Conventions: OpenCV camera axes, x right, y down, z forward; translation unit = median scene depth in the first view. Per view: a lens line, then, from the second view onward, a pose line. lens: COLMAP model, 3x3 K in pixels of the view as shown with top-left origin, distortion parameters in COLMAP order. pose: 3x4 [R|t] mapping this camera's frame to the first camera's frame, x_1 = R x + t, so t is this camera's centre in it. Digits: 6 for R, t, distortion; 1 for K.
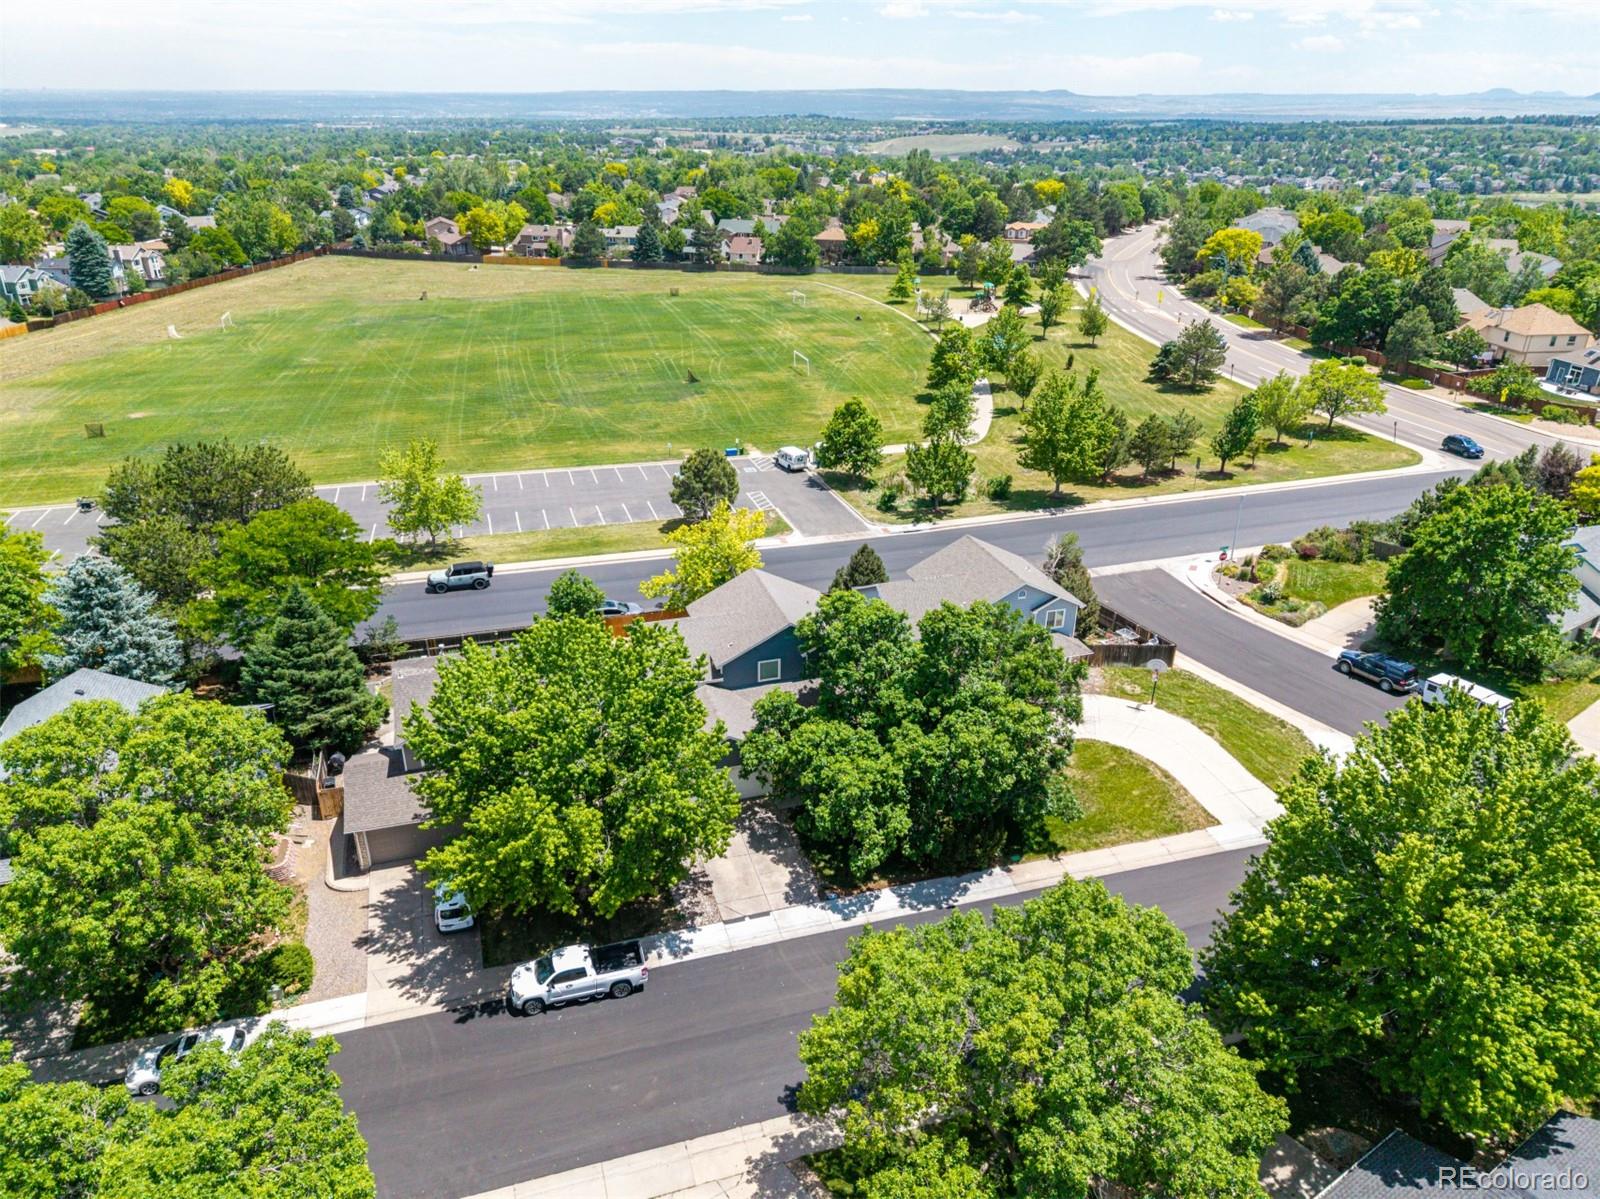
lens RADIAL K [[1110.3, 0, 787.2], [0, 1110.3, 564.9], [0, 0, 1]] dist [0.019274, -0.021020]
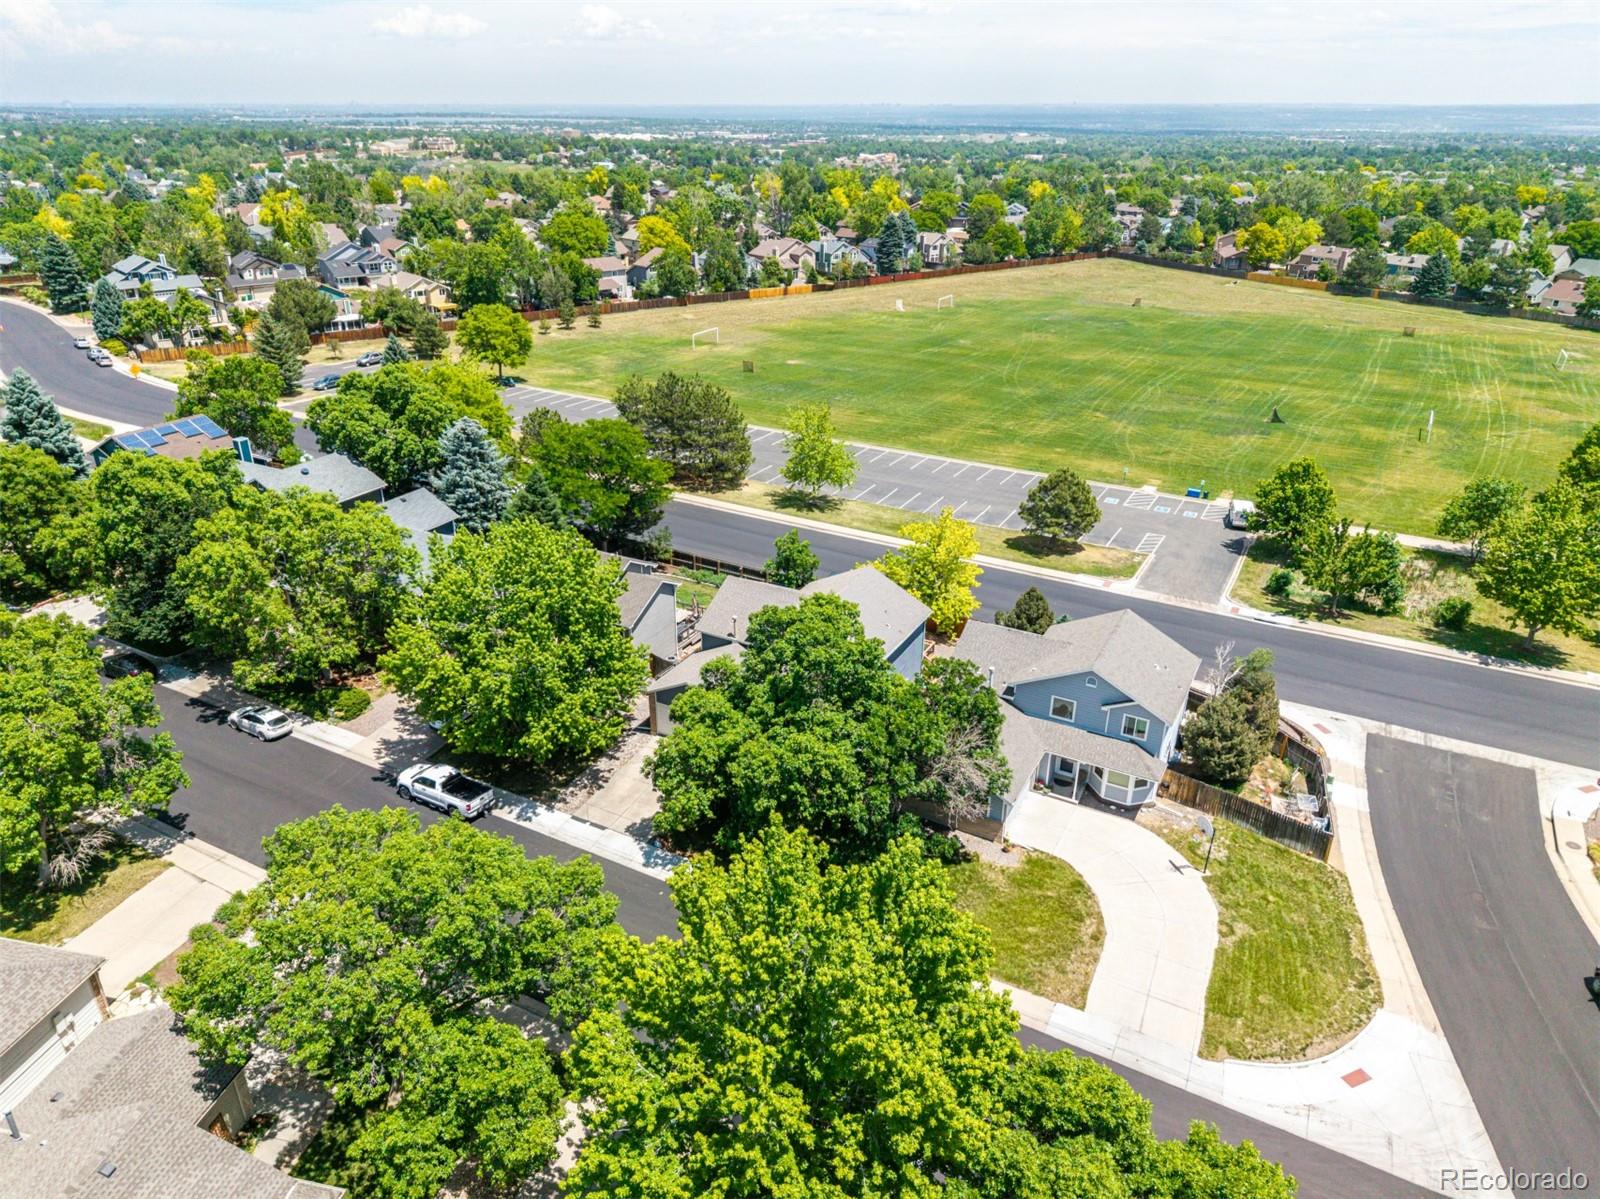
lens RADIAL K [[1110.3, 0, 787.2], [0, 1110.3, 564.9], [0, 0, 1]] dist [0.019274, -0.021020]
pose [[0.689255, 0.274885, -0.670348, 0.667291], [-0.281803, 0.954090, 0.101486, -0.088282], [0.667469, 0.118956, 0.735075, 0.231762]]
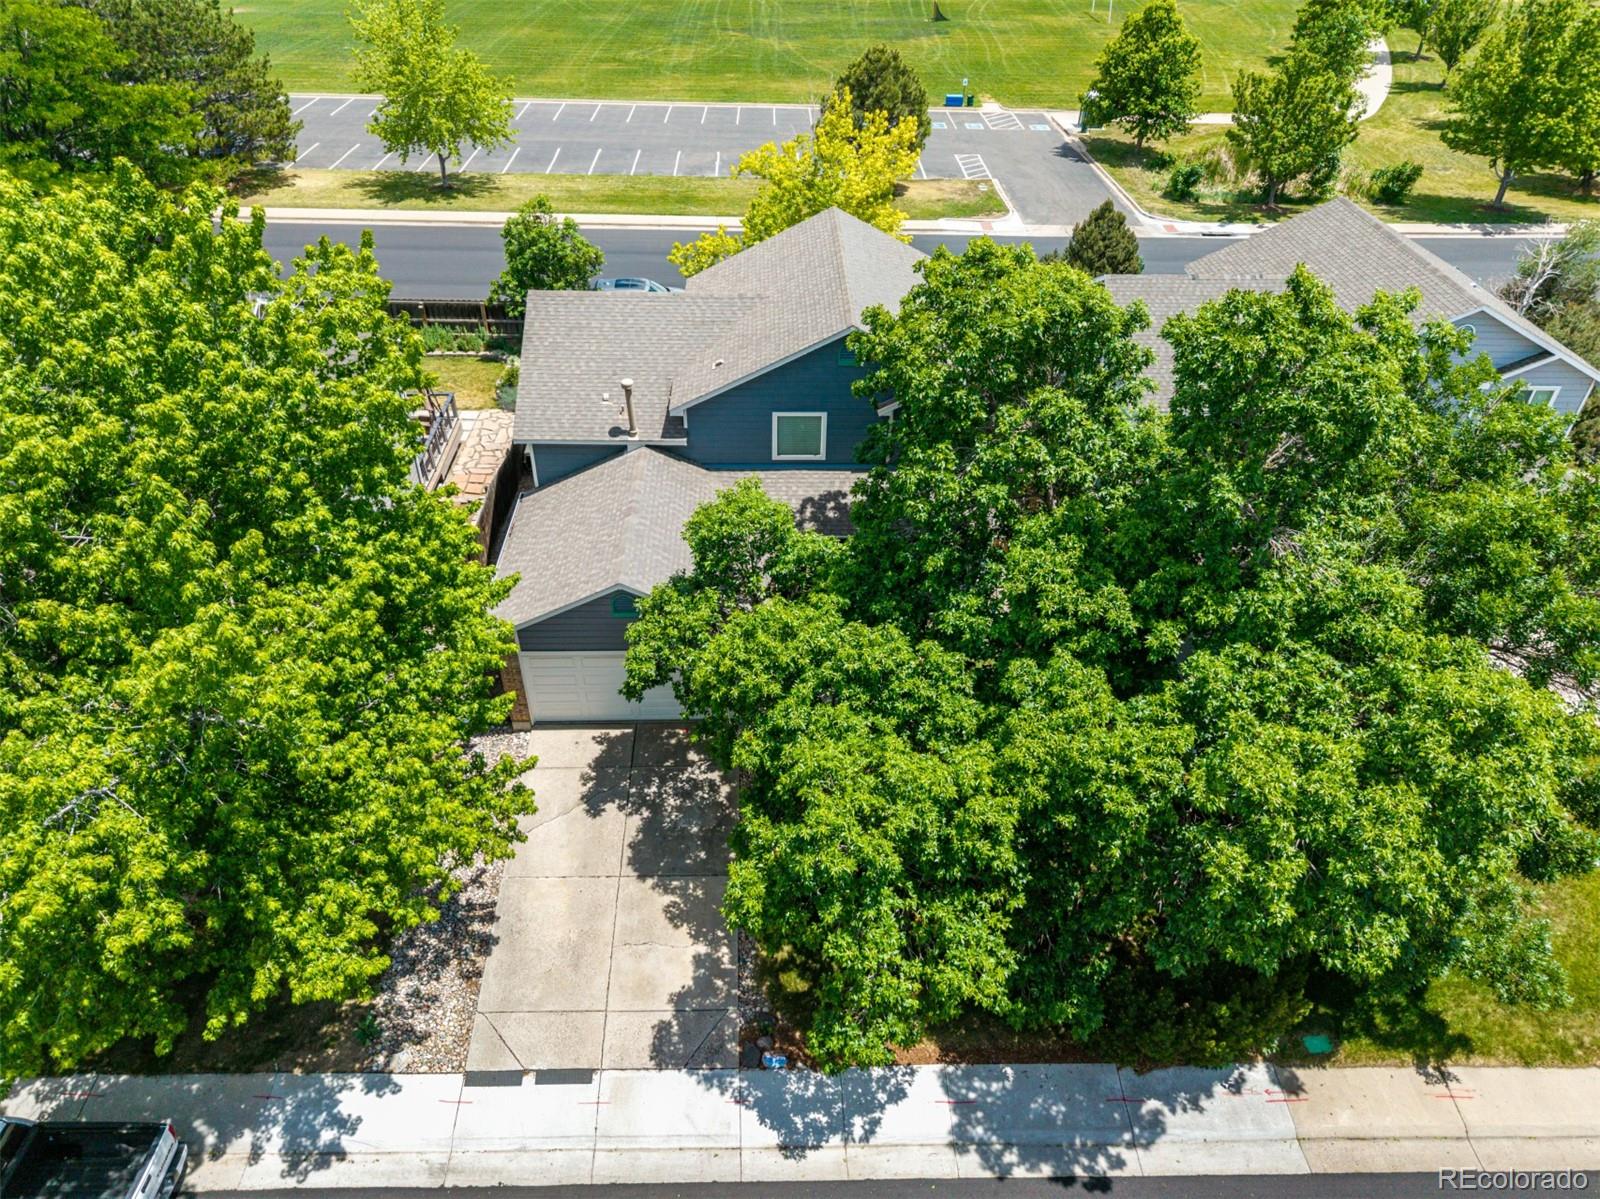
lens RADIAL K [[1078.3, 0, 793.7], [0, 1078.3, 592.2], [0, 0, 1]] dist [-0.003478, -0.004986]
pose [[0.961945, 0.171755, -0.212512, 0.082890], [-0.115049, 0.960035, 0.255140, 0.048367], [0.247840, -0.220981, 0.943262, 0.607036]]
